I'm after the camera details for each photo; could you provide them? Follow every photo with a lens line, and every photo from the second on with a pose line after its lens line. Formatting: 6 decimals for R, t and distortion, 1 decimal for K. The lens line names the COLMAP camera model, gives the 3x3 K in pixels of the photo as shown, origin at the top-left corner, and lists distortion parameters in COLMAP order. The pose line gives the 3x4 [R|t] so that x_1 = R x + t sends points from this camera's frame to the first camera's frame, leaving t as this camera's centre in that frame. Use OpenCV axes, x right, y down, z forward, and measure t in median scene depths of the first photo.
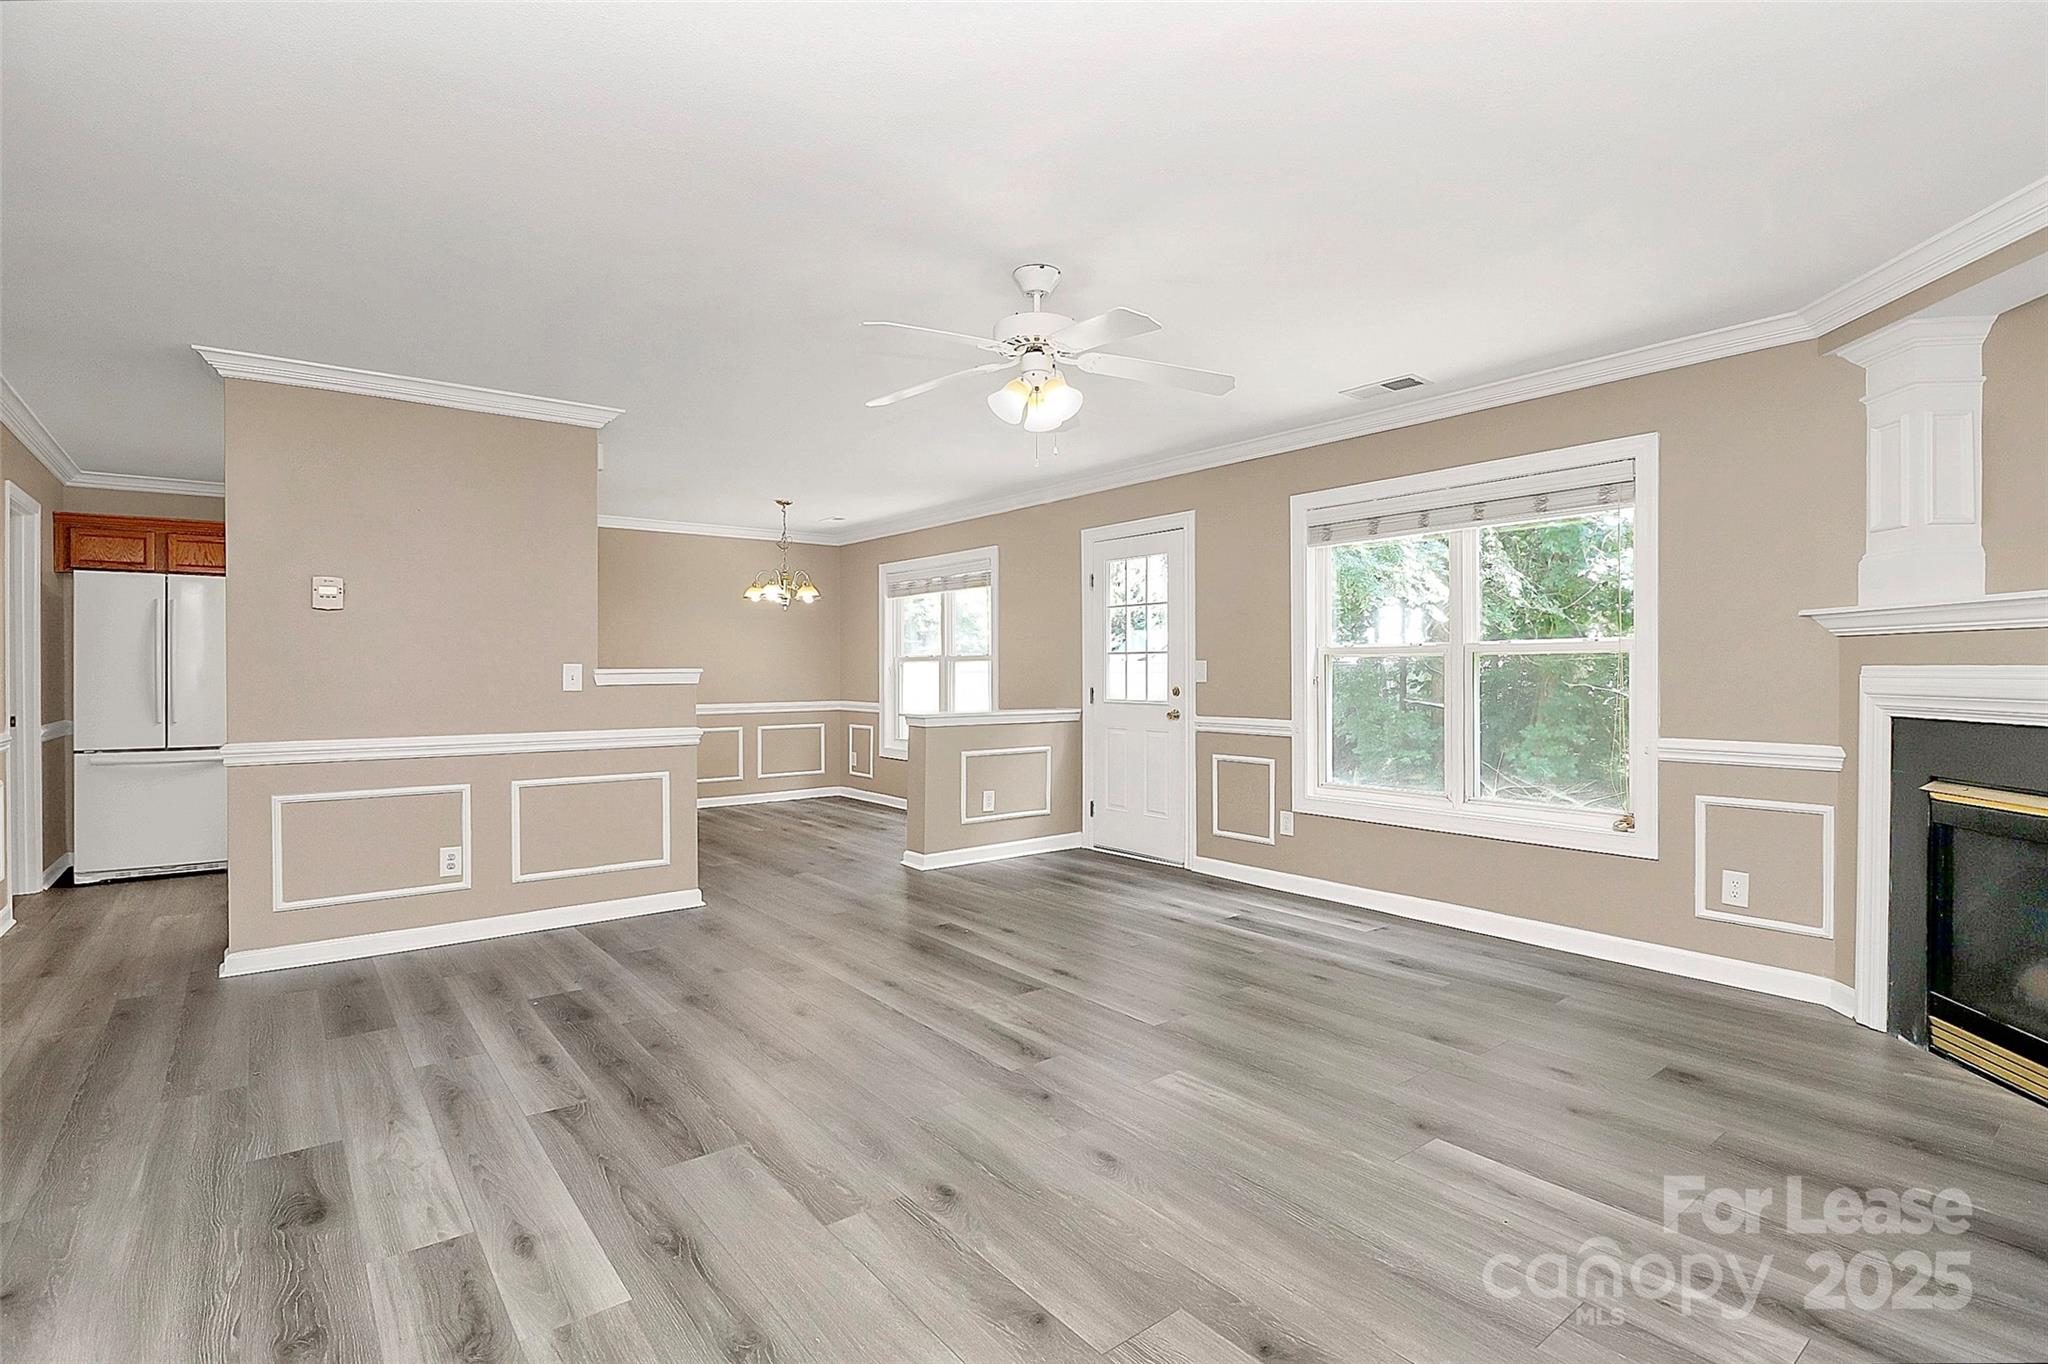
lens RADIAL K [[974.3, 0, 1026.9], [0, 974.3, 669.0], [0, 0, 1]] dist [0.000374, -0.008921]
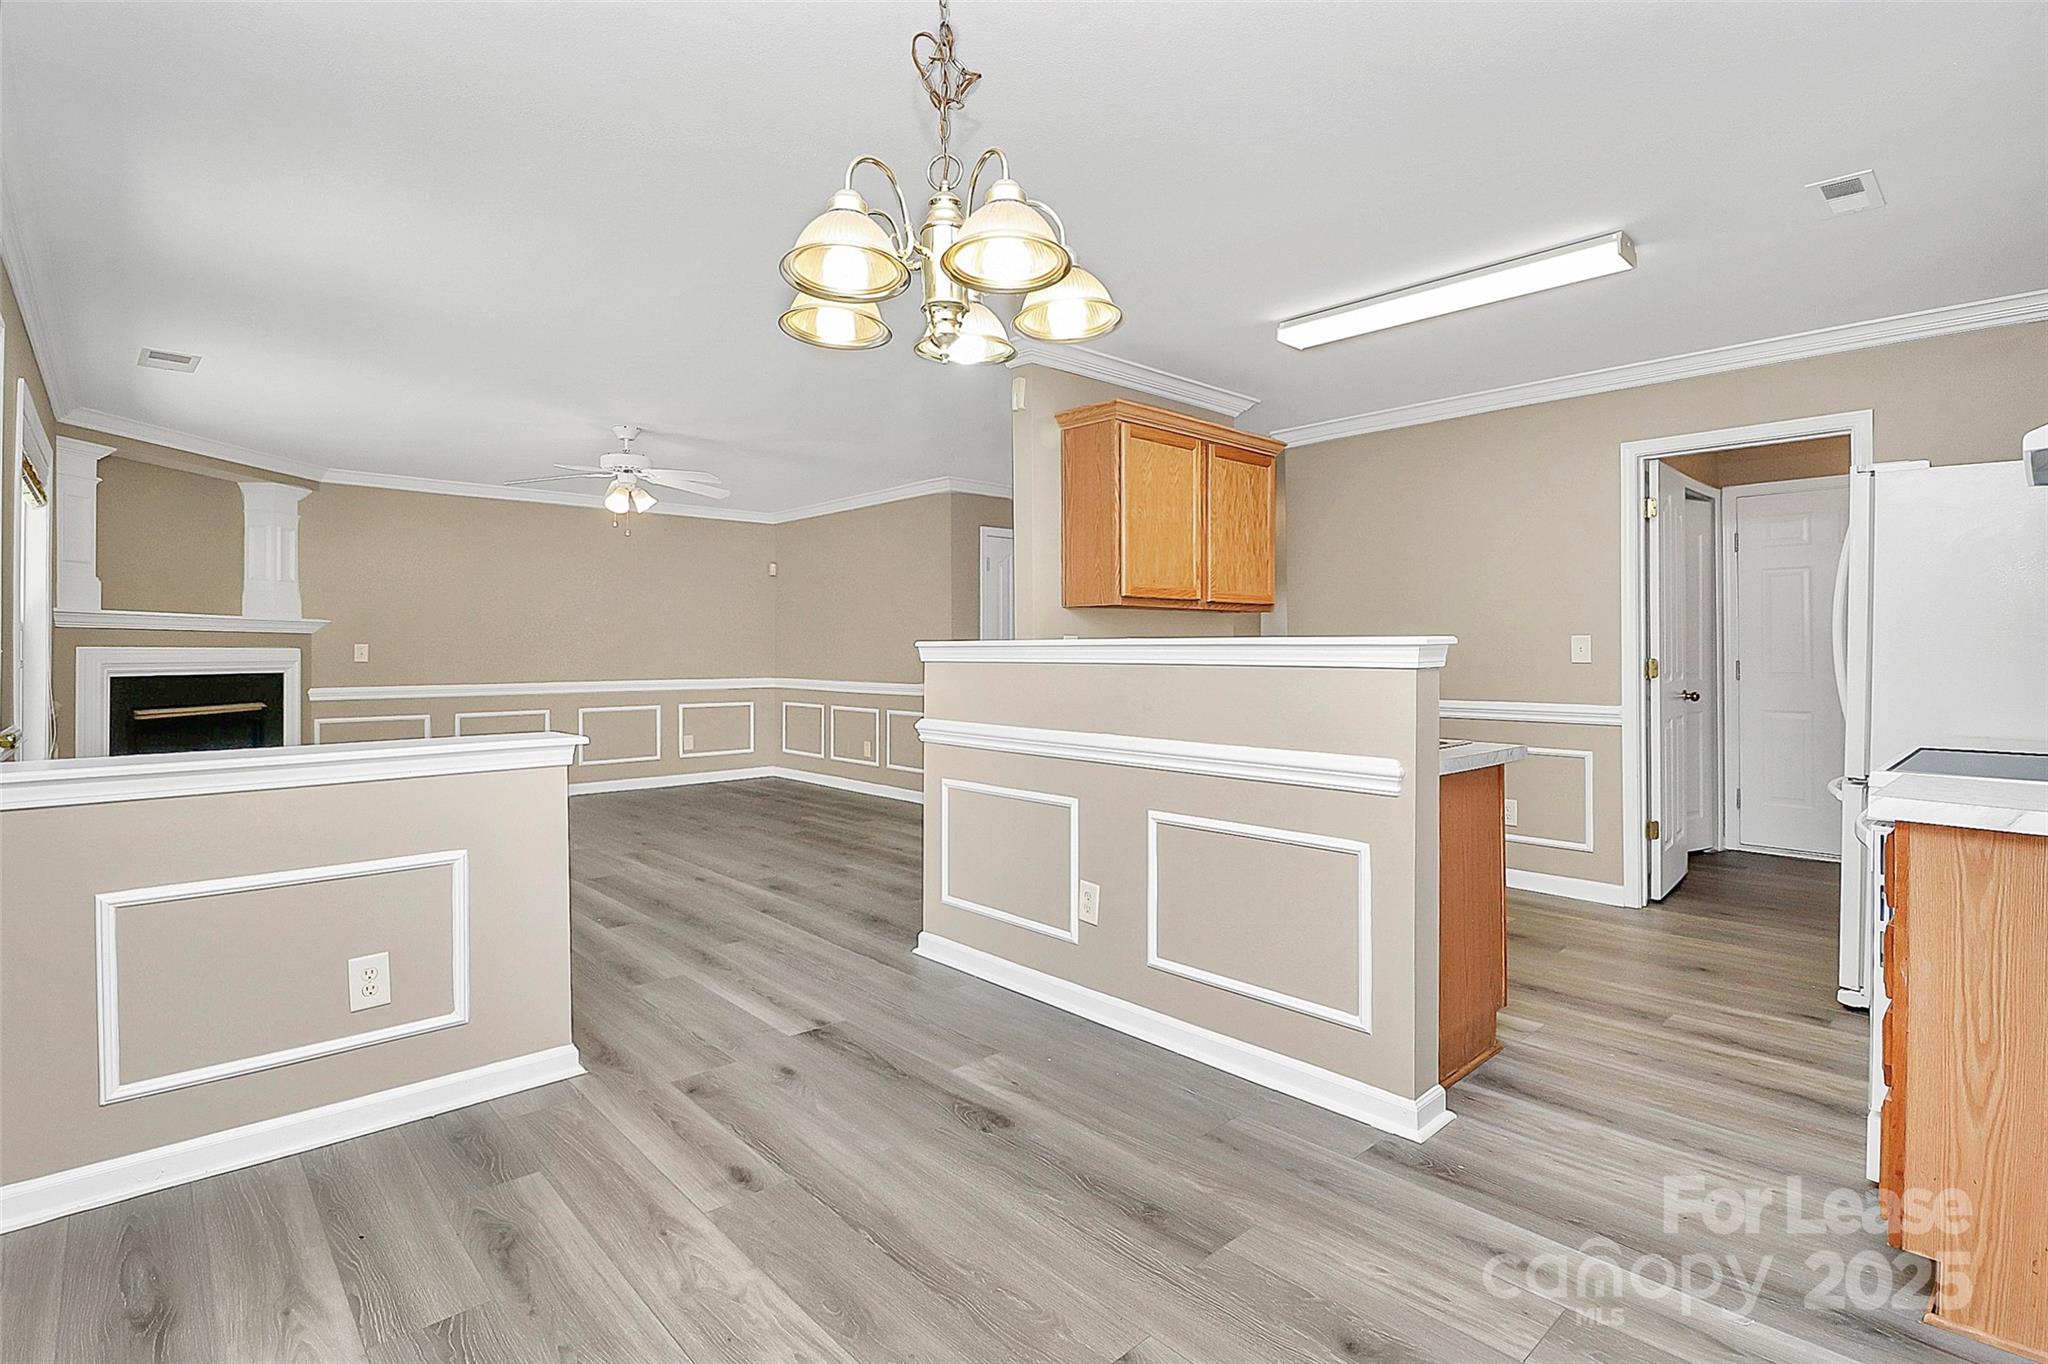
lens RADIAL K [[974.3, 0, 1027.5], [0, 974.3, 650.6], [0, 0, 1]] dist [0.000374, -0.008921]
pose [[-0.996546, 0.004536, -0.082916, -0.484155], [0.004630, 0.999989, -0.000936, 0.009241], [0.082911, -0.001317, -0.996556, 2.404417]]
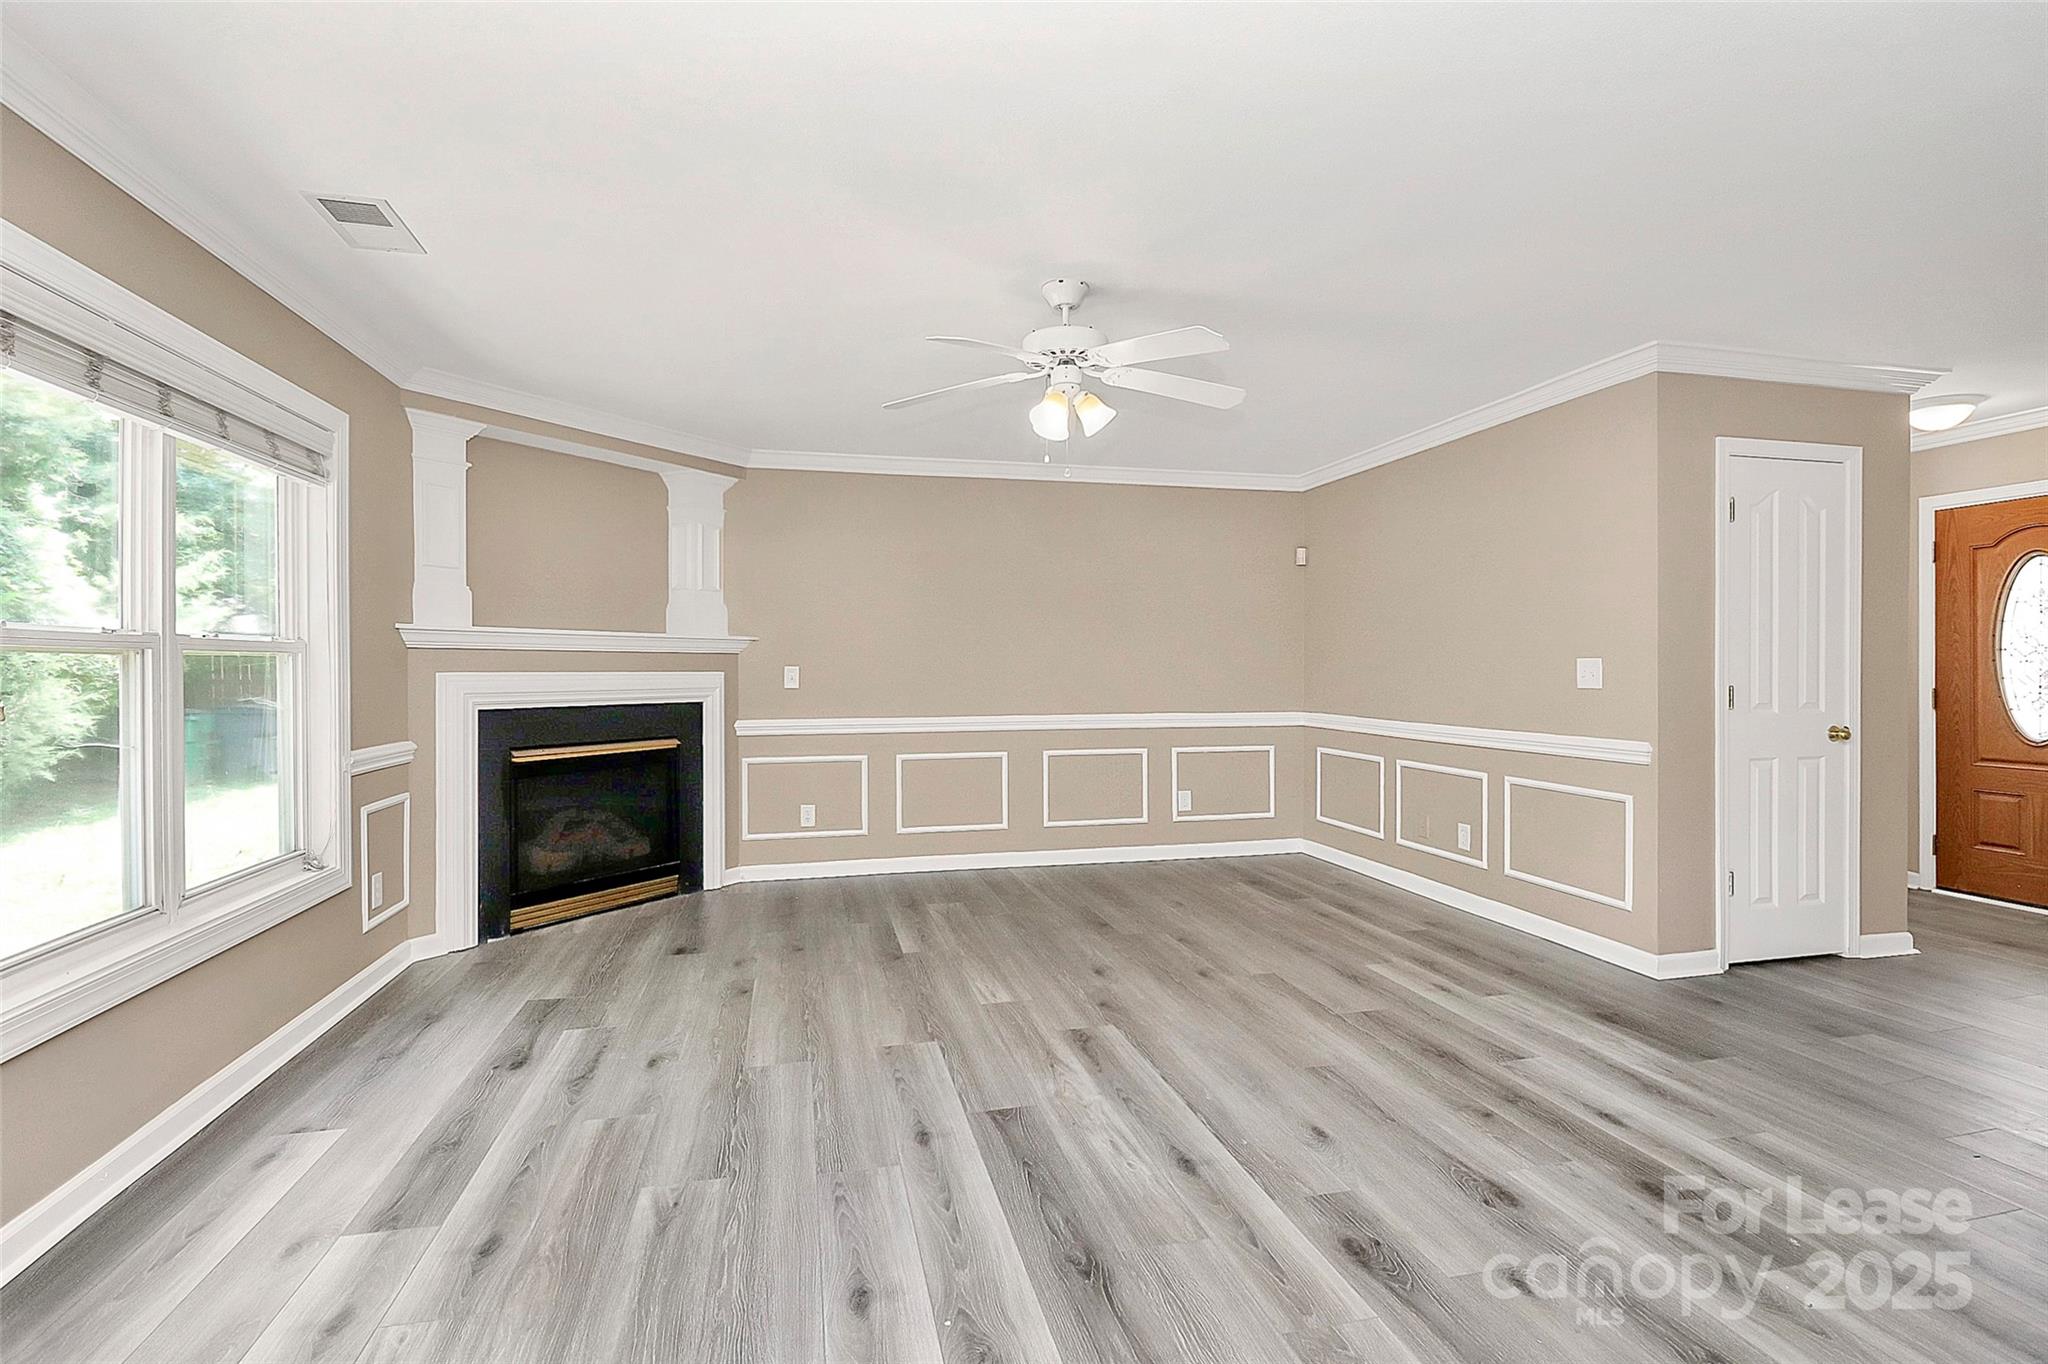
lens RADIAL K [[974.3, 0, 1013.9], [0, 974.3, 675.3], [0, 0, 1]] dist [0.000374, -0.008921]
pose [[-0.904834, 0.002920, 0.425754, -0.313555], [0.005072, 0.999979, 0.003922, -0.000844], [-0.425734, 0.005708, -0.904831, 1.639666]]
